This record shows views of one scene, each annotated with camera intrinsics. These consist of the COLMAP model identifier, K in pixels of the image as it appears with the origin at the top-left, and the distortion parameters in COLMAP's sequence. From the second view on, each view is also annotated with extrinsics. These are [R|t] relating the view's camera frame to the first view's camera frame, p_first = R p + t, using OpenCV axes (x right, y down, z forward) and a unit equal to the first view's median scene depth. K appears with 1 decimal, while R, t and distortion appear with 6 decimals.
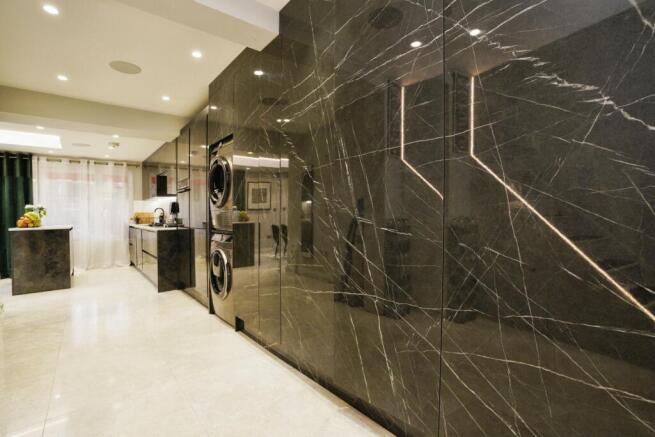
lens RADIAL K [[303.4, 0, 331.6], [0, 303.4, 222.1], [0, 0, 1]] dist [-0.021903, -0.000034]
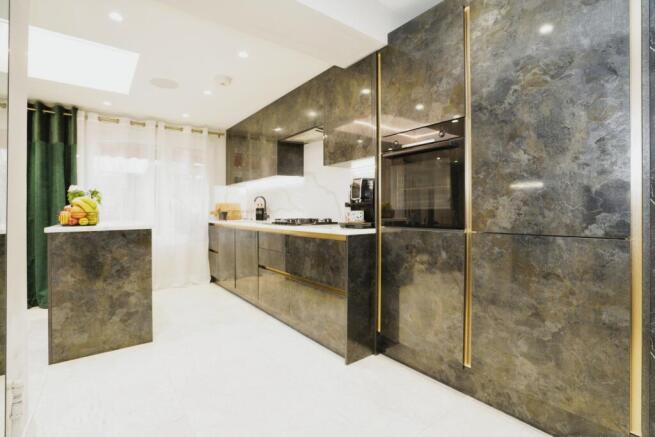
lens RADIAL K [[303.4, 0, 323.1], [0, 303.4, 213.7], [0, 0, 1]] dist [-0.021903, -0.000034]
pose [[0.998512, 0.007701, -0.053981, -0.459517], [-0.008664, 0.999807, -0.017619, 0.002035], [0.053834, 0.018060, 0.998387, 0.404744]]
